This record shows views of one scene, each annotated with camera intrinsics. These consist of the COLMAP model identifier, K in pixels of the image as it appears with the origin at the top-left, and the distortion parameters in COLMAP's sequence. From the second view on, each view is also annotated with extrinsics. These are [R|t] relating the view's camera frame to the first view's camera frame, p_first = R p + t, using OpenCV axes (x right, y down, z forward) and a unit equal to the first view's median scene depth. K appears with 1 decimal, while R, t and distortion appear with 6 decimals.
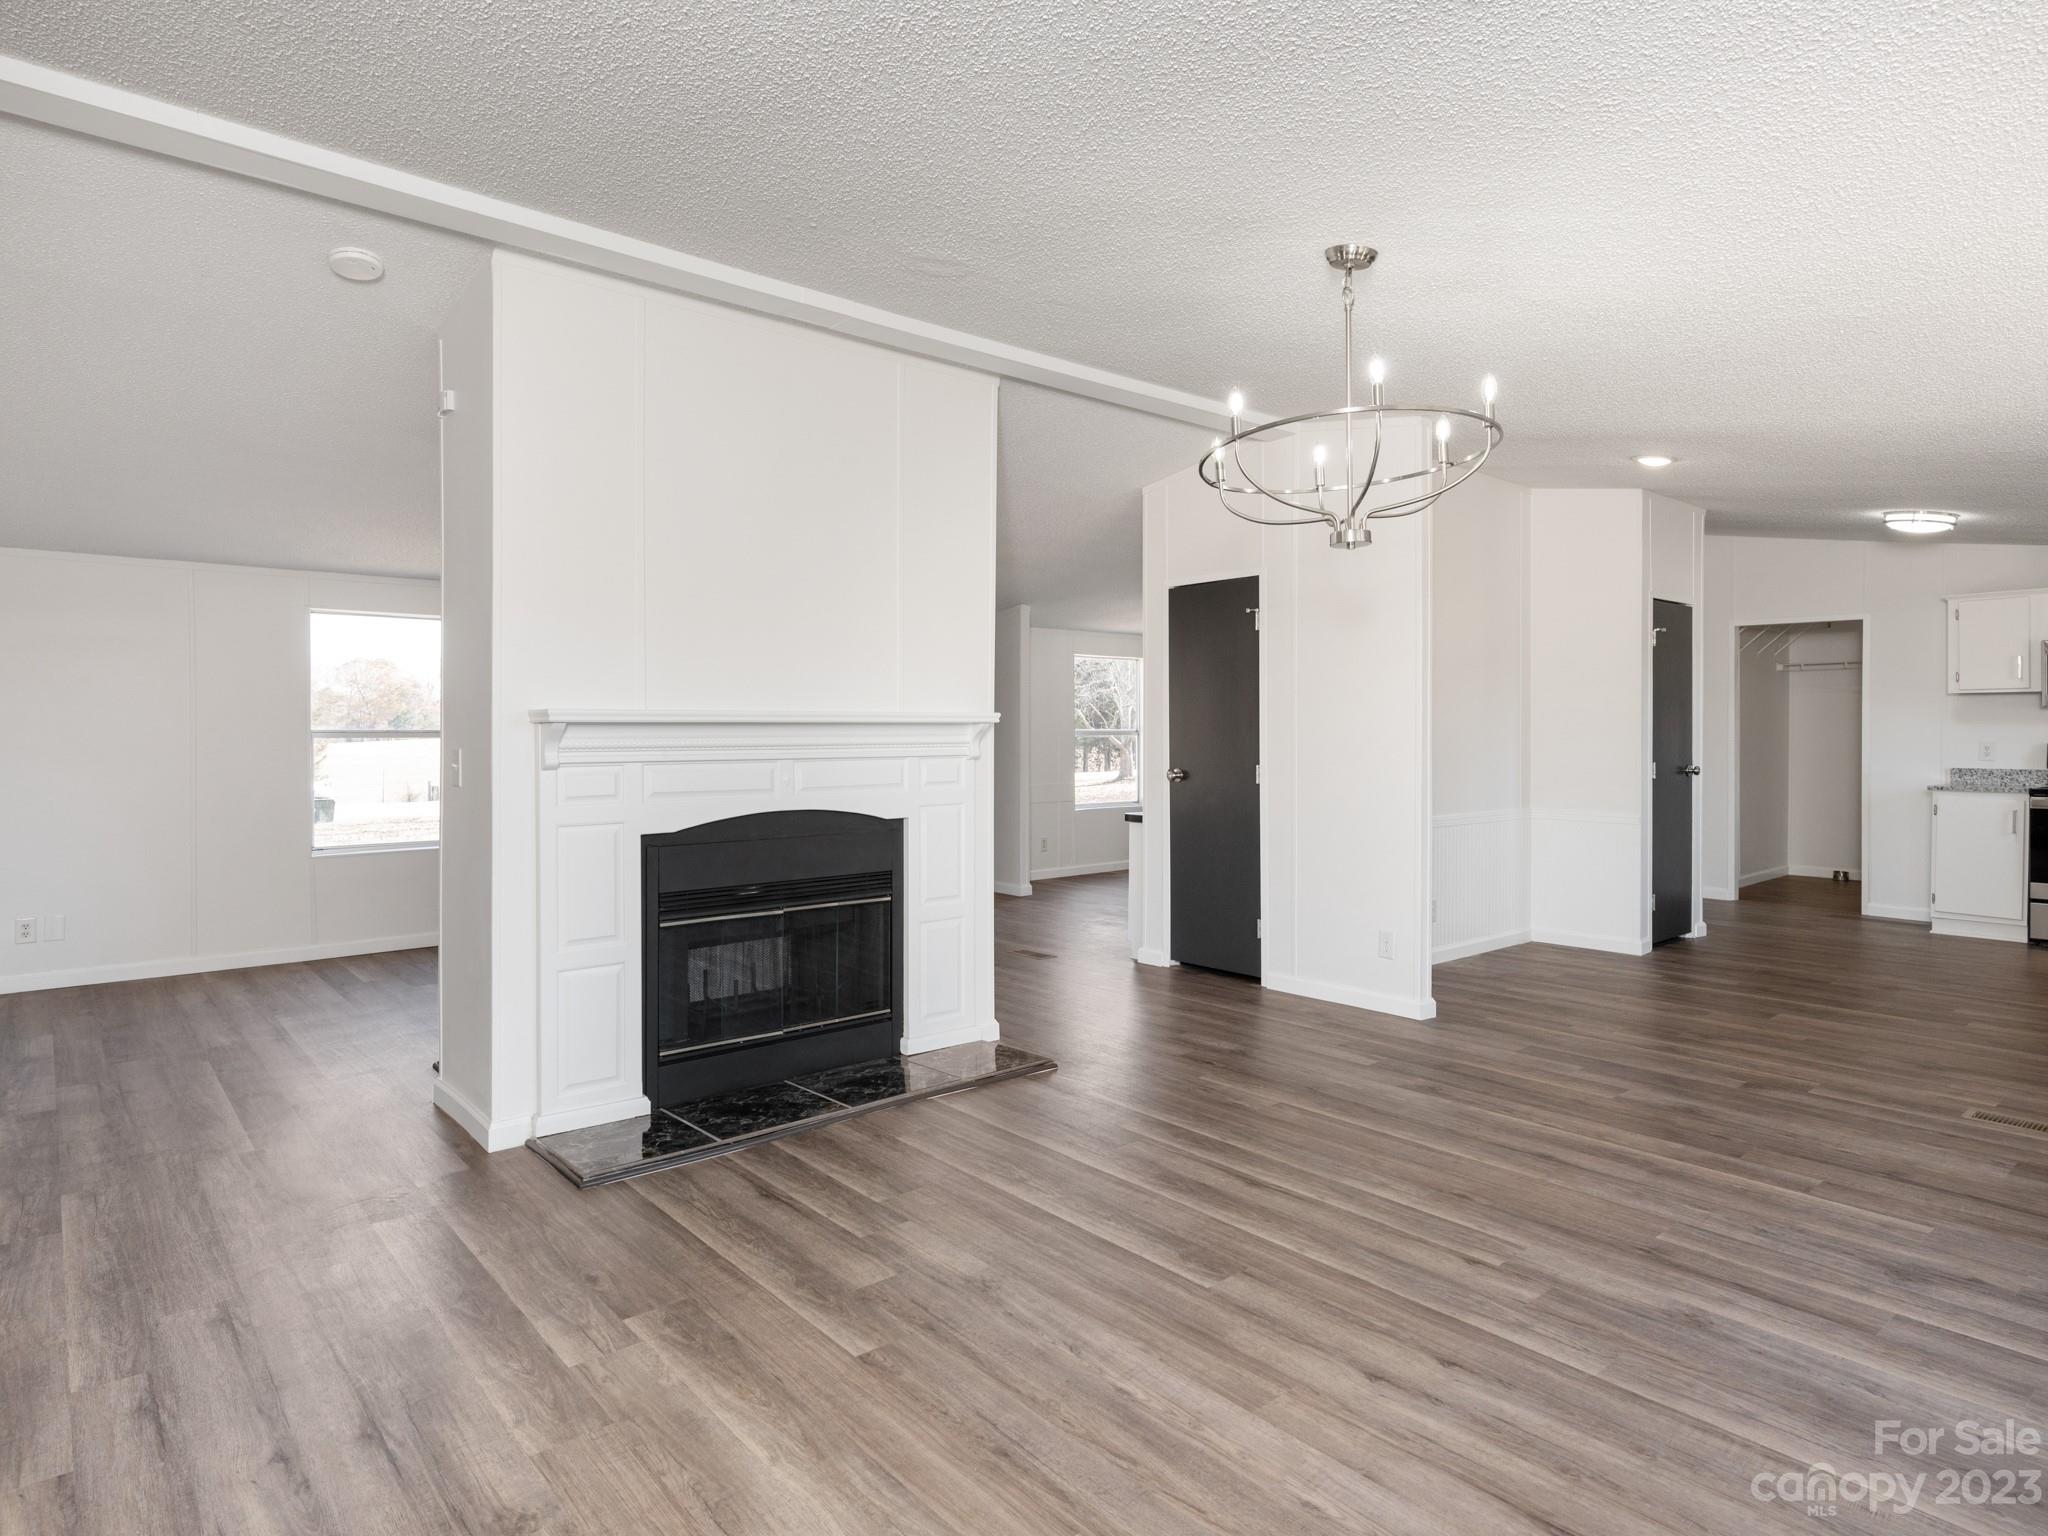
lens RADIAL K [[1146.1, 0, 1030.4], [0, 1146.1, 729.1], [0, 0, 1]] dist [-0.003860, -0.001640]
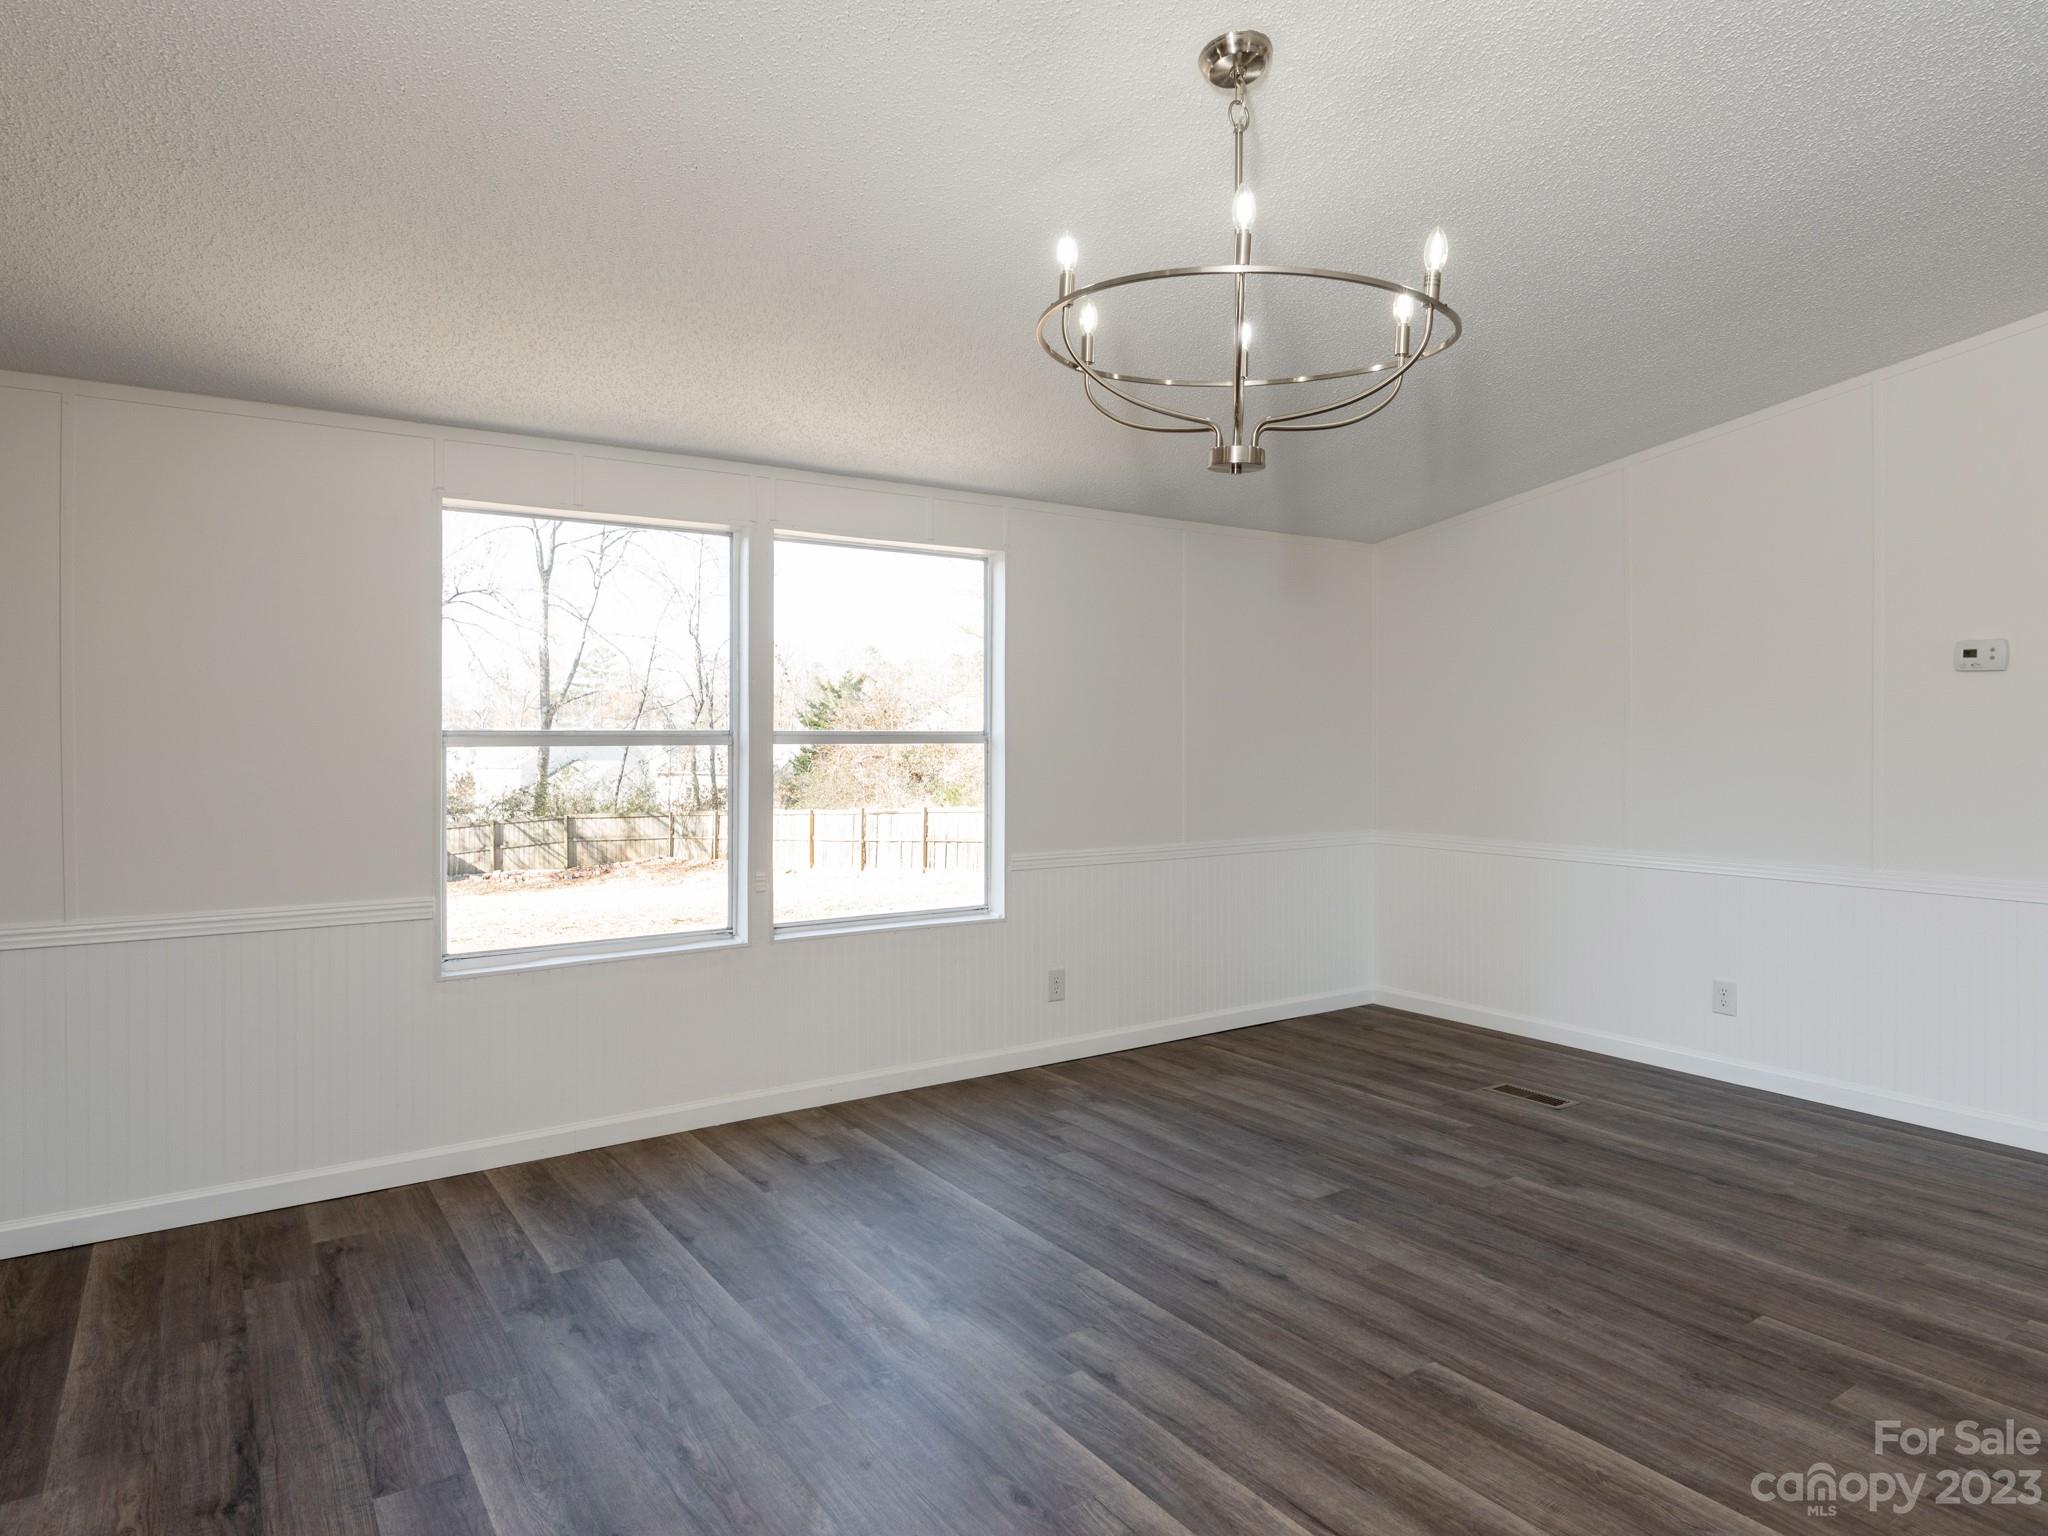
lens RADIAL K [[1276.8, 0, 1023.3], [0, 1276.8, 810.4], [0, 0, 1]] dist [-0.000423, -0.000486]
pose [[-0.994681, -0.006817, 0.102777, 0.394714], [-0.001155, 0.998483, 0.055053, 0.008923], [-0.102996, 0.054642, -0.993180, 2.110620]]
